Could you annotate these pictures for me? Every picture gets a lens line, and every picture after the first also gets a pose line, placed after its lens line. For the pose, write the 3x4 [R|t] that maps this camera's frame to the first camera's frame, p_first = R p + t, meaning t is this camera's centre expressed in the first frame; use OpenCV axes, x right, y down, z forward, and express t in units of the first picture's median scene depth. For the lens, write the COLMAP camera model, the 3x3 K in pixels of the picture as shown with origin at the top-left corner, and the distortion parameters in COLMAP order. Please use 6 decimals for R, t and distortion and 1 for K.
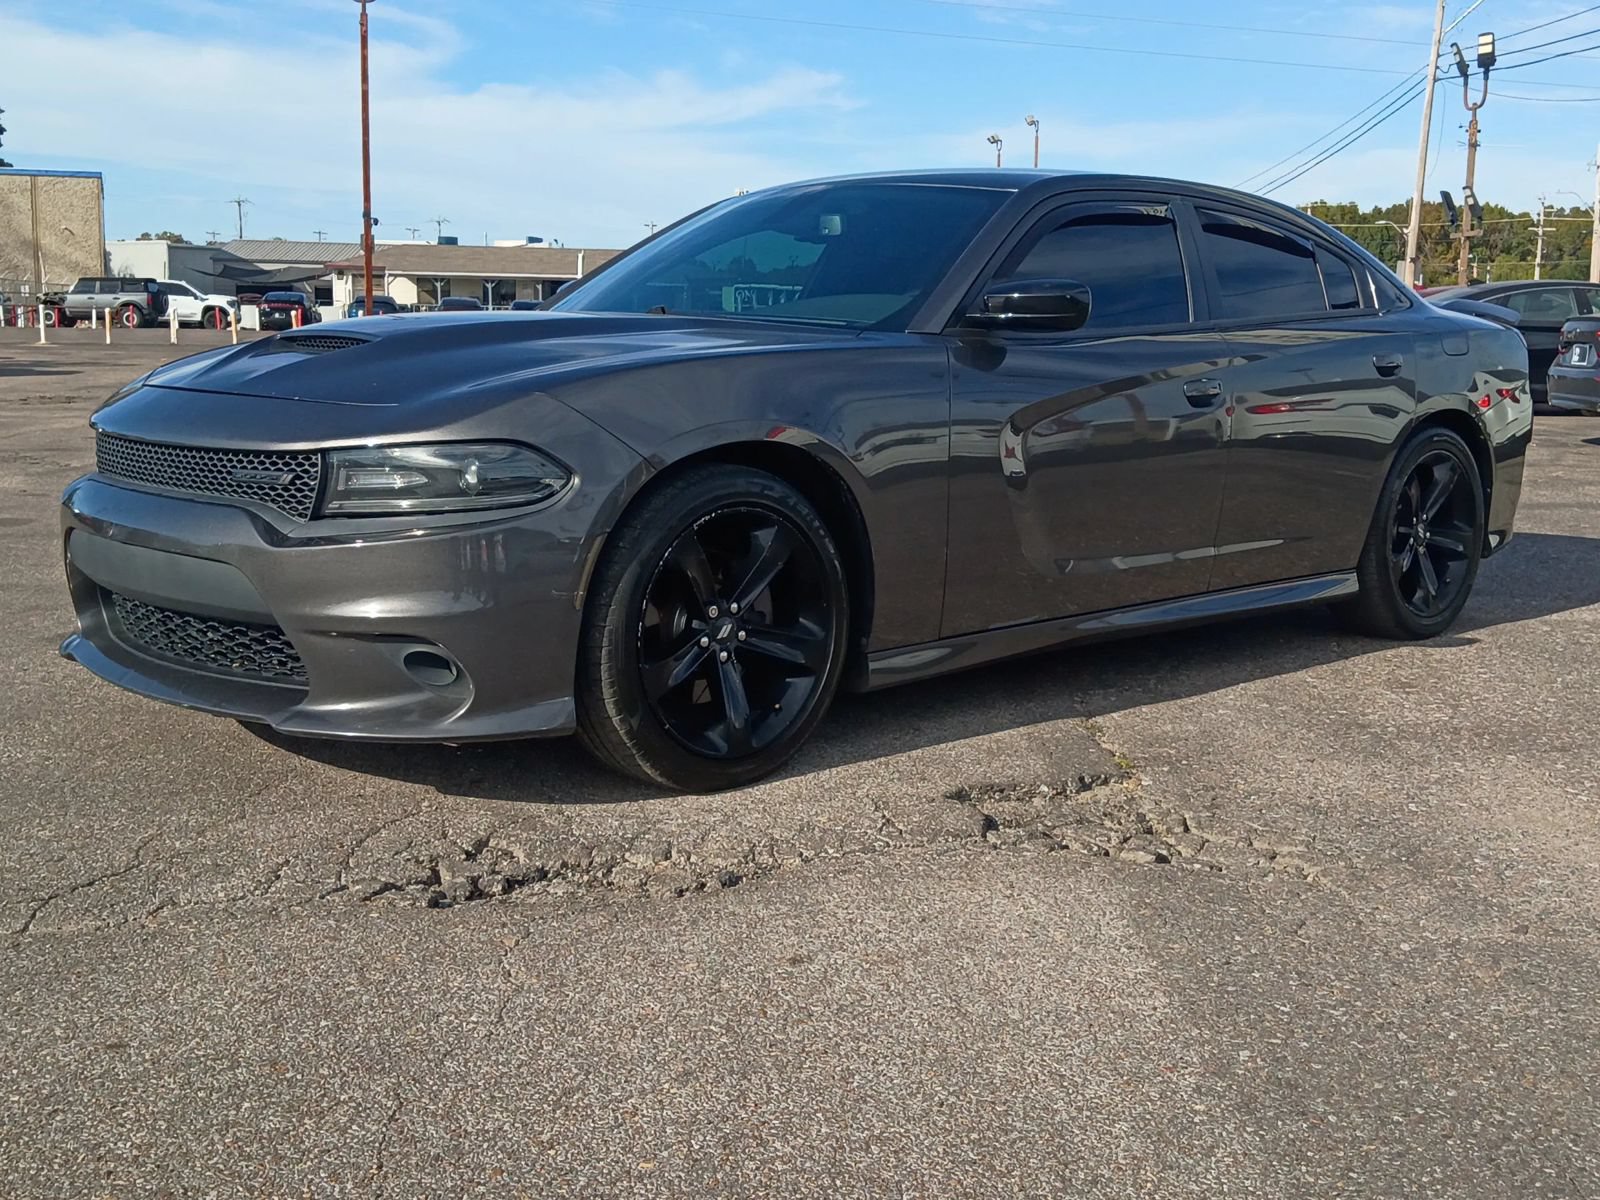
lens RADIAL K [[1882.8, 0, 810.5], [0, 1882.8, 589.2], [0, 0, 1]] dist [0.052698, 0.000000]
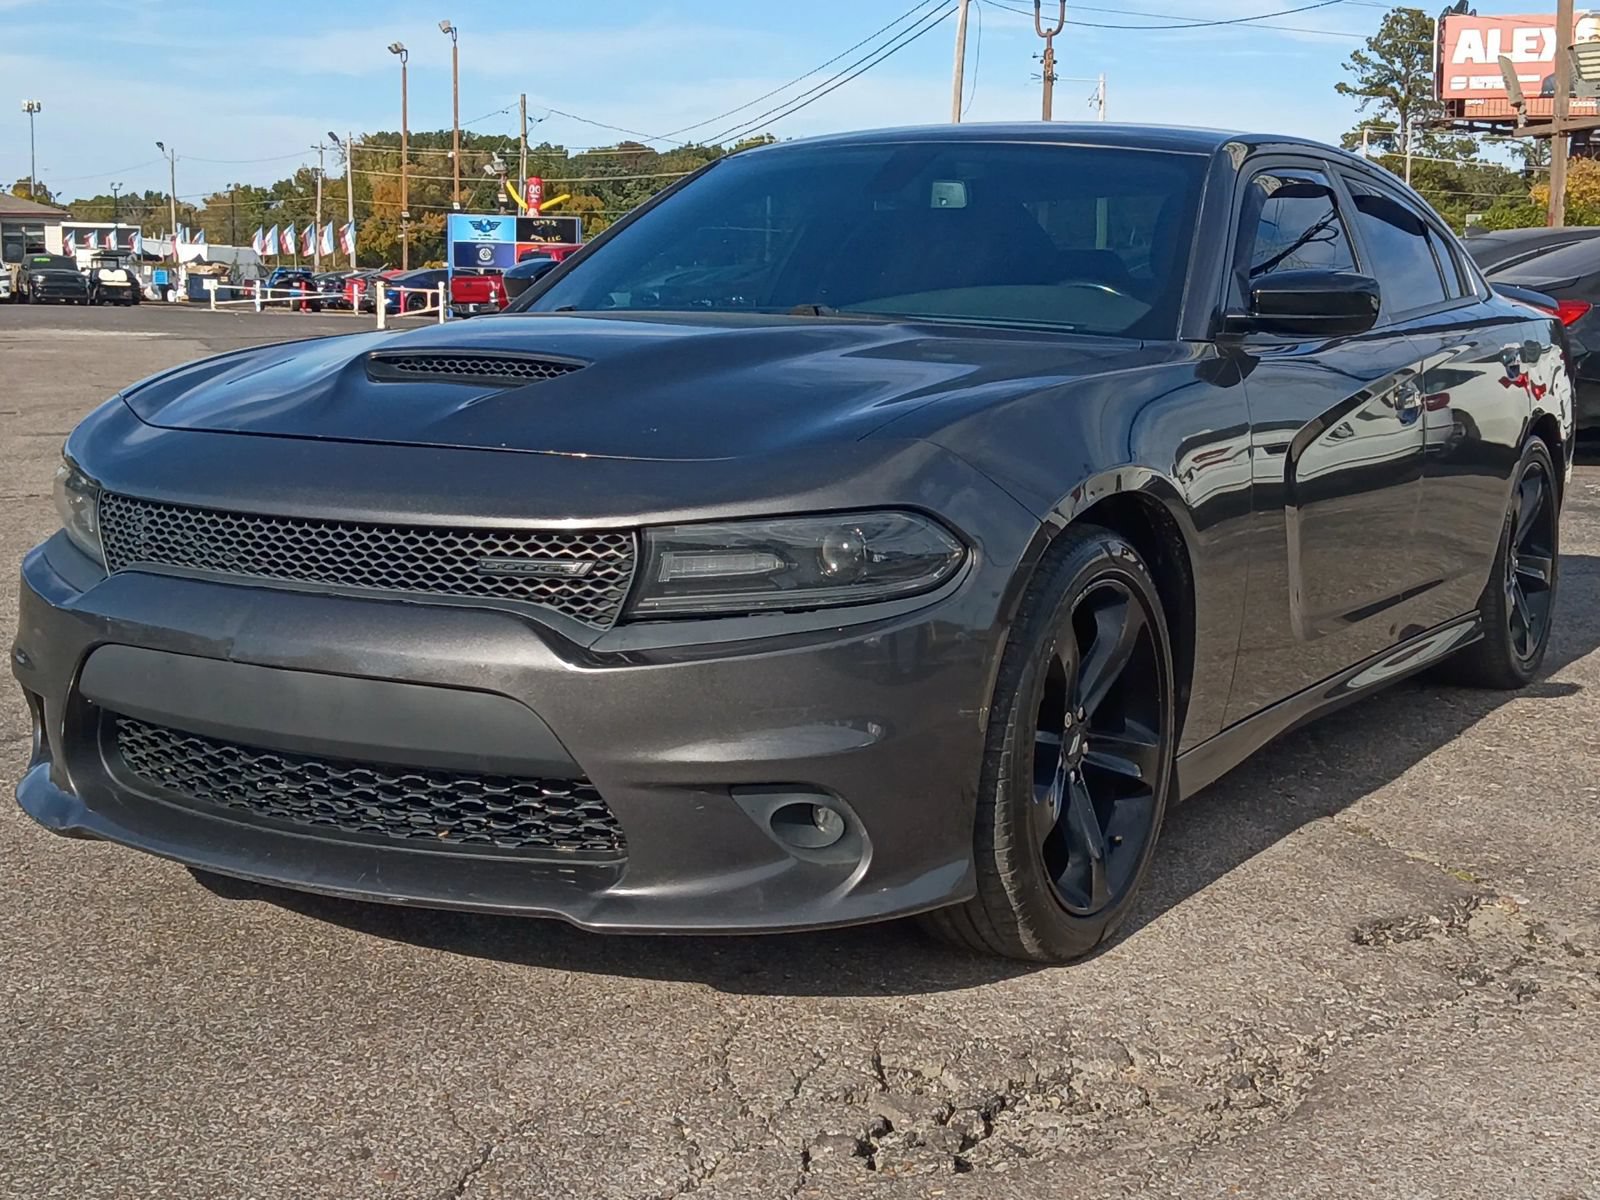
lens RADIAL K [[2325.2, 0, 806.2], [0, 2325.2, 599.5], [0, 0, 1]] dist [0.063830, 0.000000]
pose [[0.960607, -0.039395, 0.275105, -0.411513], [0.040136, 0.999190, 0.002936, -0.043821], [-0.274998, 0.008222, 0.961410, 0.136908]]
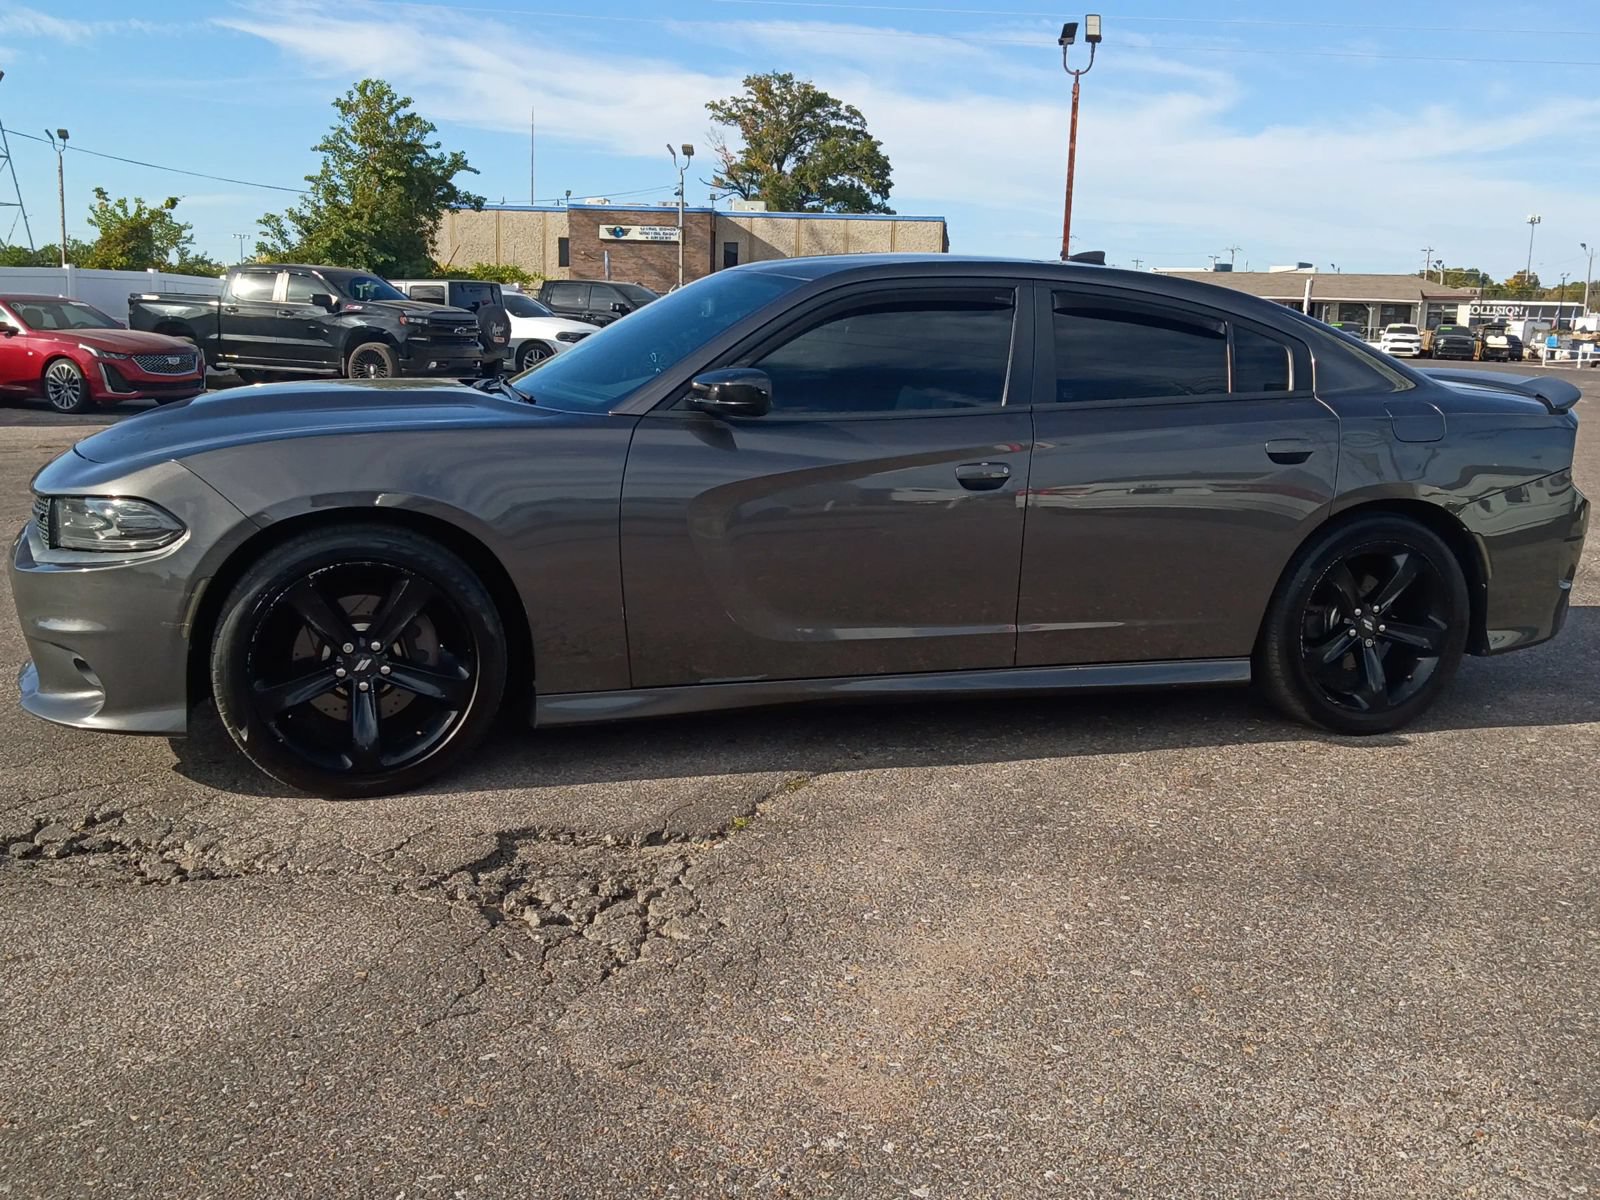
lens RADIAL K [[1584.9, 0, 803.0], [0, 1584.9, 615.9], [0, 0, 1]] dist [-0.014676, 0.000000]
pose [[0.887410, 0.093074, -0.451488, 0.653991], [-0.076641, 0.995563, 0.054595, -0.084888], [0.454566, -0.013846, 0.890605, 0.253711]]
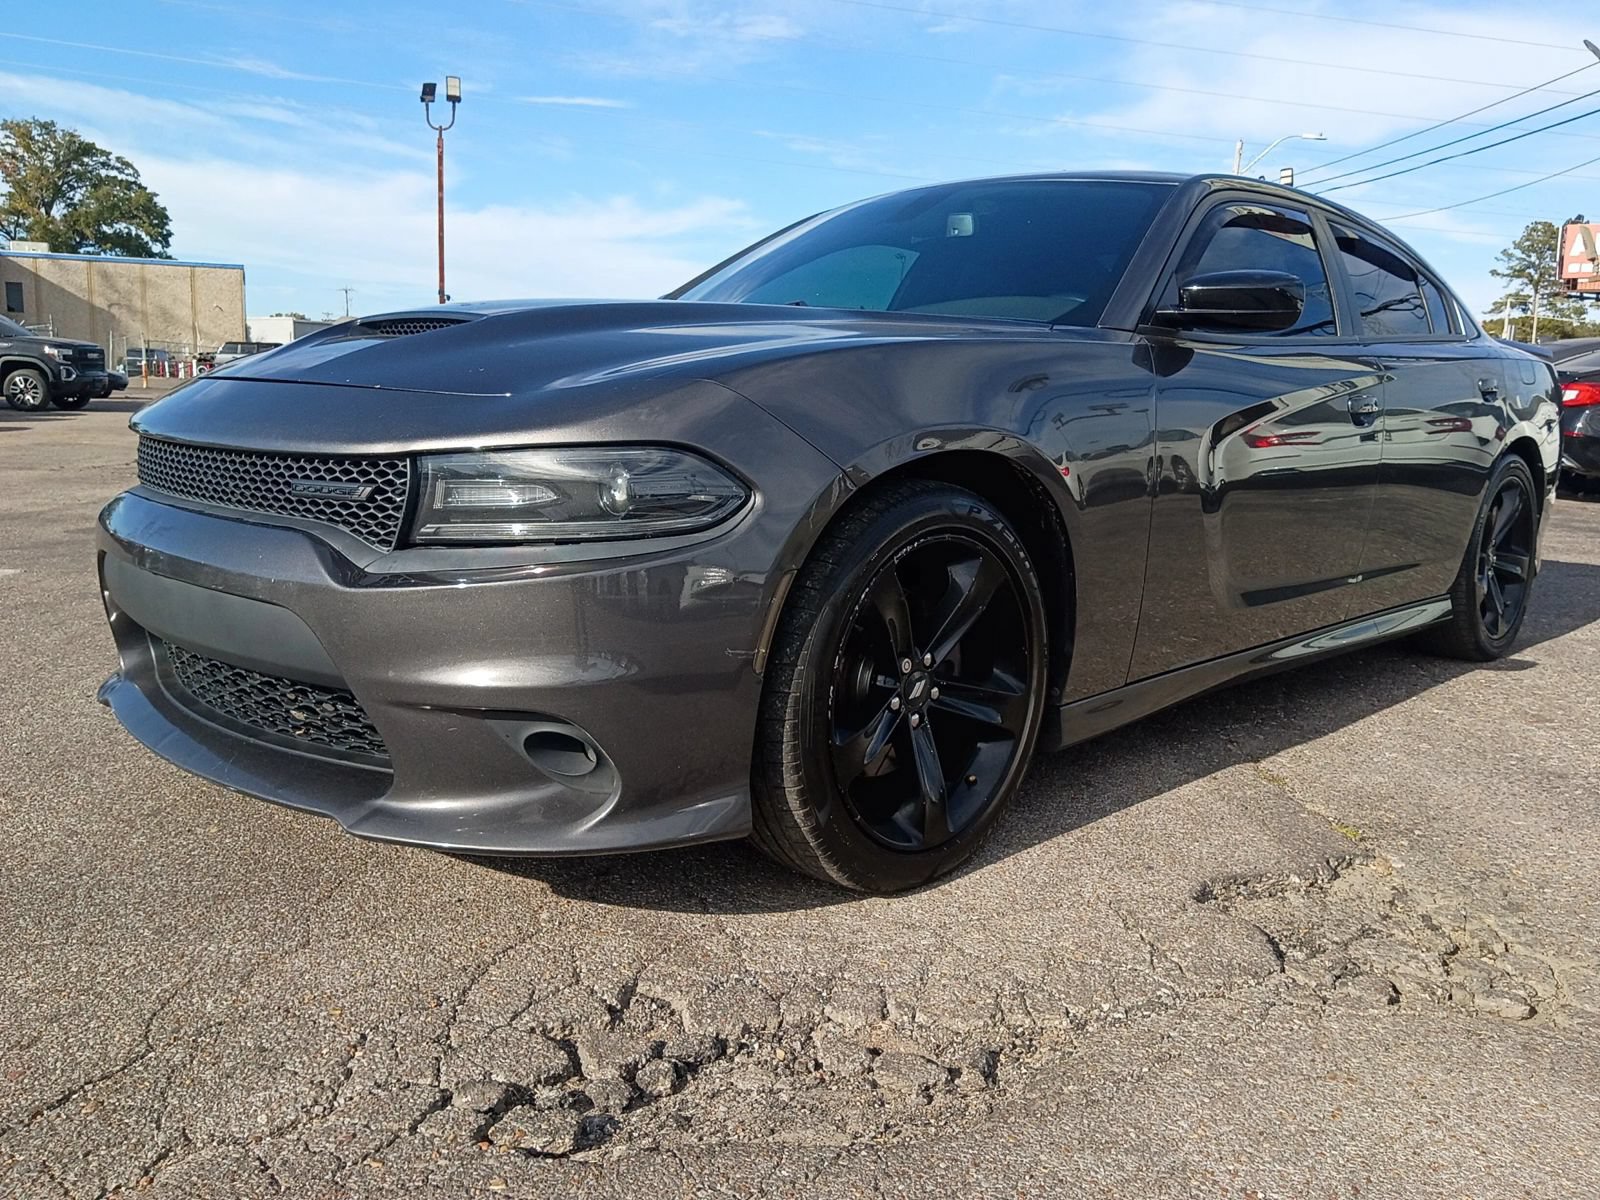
lens RADIAL K [[1340.0, 0, 799.6], [0, 1340.0, 600.9], [0, 0, 1]] dist [0.005961, -0.025028]
pose [[0.999414, 0.007303, 0.033437, -0.117708], [-0.007949, 0.999784, 0.019217, -0.026287], [-0.033290, -0.019472, 0.999256, 0.446349]]
